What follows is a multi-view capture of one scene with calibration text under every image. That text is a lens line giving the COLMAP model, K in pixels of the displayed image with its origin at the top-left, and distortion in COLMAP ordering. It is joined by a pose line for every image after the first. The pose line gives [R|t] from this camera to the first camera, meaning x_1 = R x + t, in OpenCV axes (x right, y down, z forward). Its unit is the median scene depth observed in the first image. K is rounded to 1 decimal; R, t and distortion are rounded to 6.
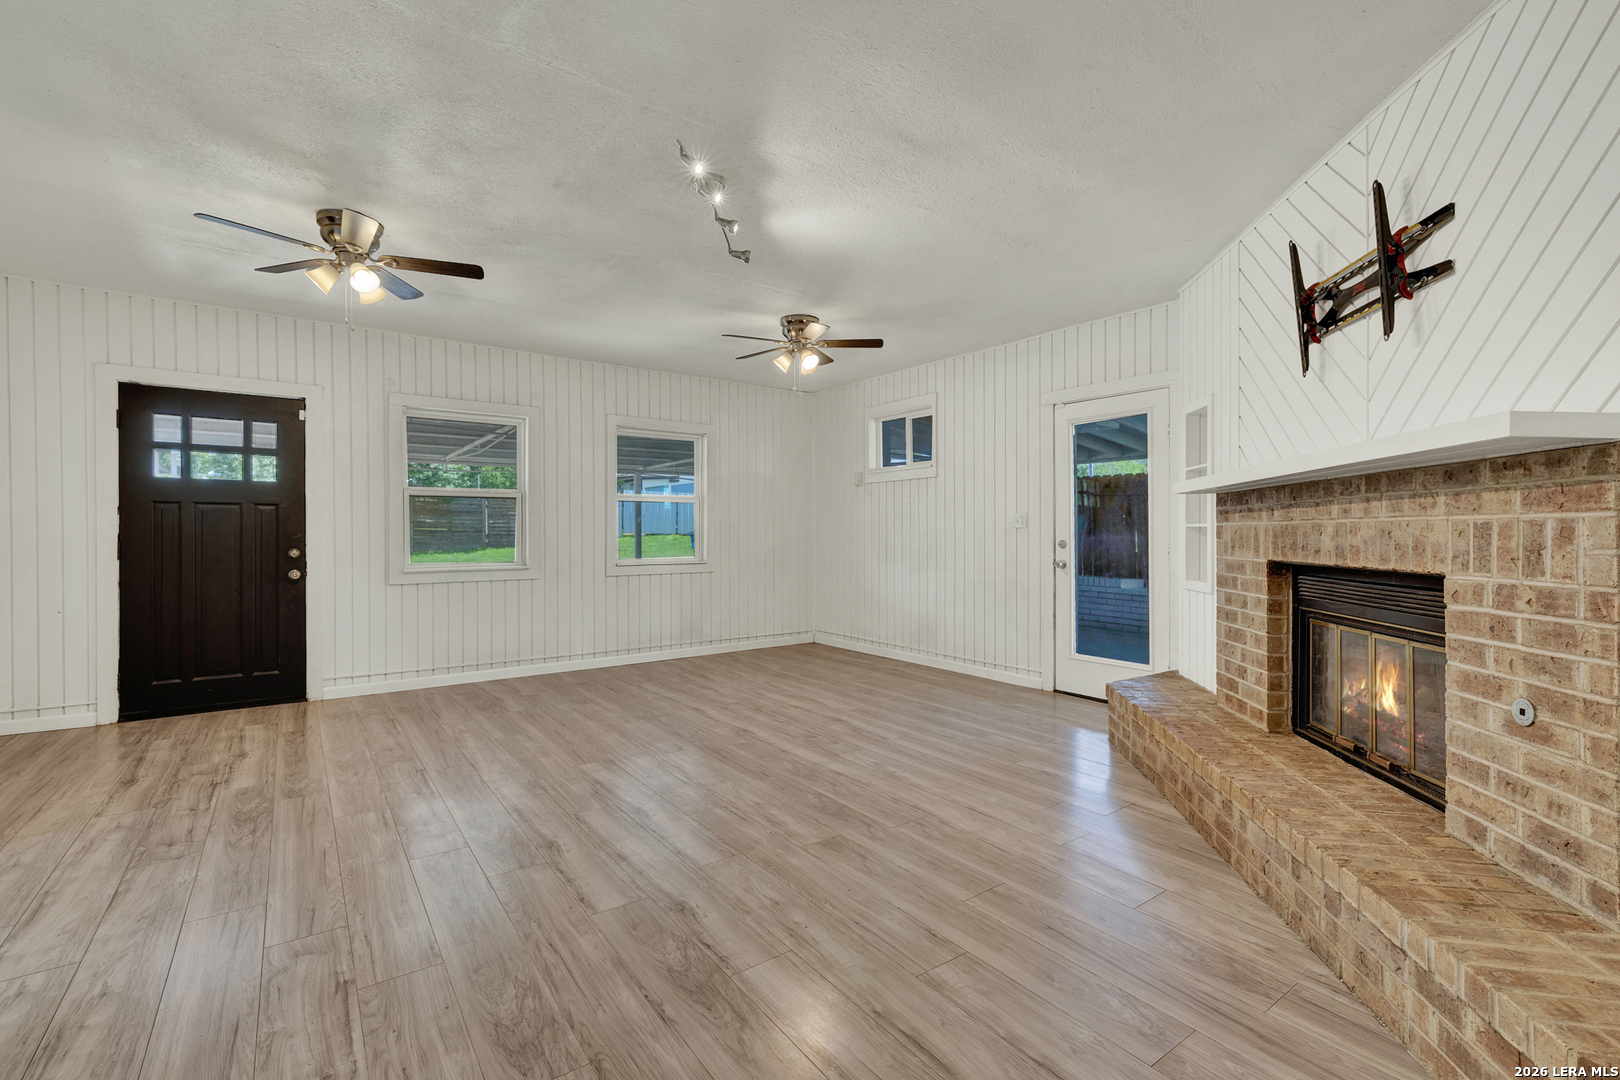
lens RADIAL K [[695.3, 0, 804.3], [0, 695.3, 538.1], [0, 0, 1]] dist [-0.043900, 0.016966]
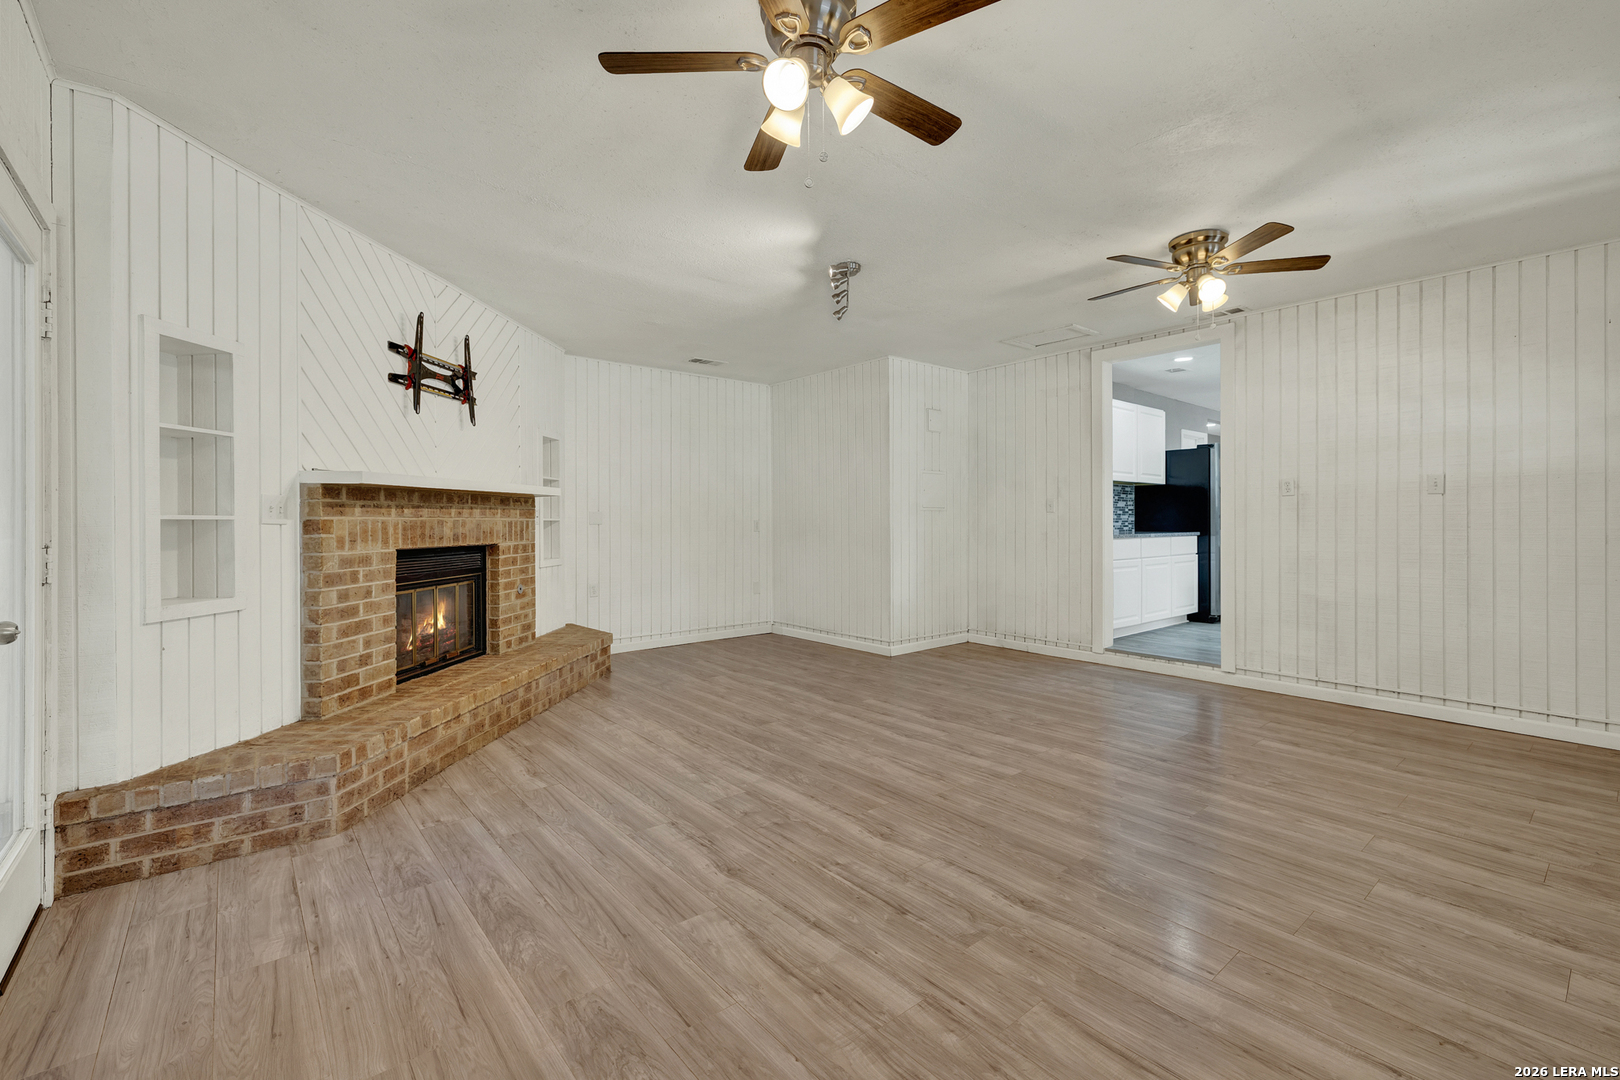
lens RADIAL K [[695.3, 0, 804.3], [0, 695.3, 538.1], [0, 0, 1]] dist [-0.043900, 0.016966]
pose [[-0.997967, 0.003404, -0.063642, 0.036987], [0.001408, 0.999507, 0.031379, -0.023716], [0.063718, 0.031226, -0.997479, 2.184616]]
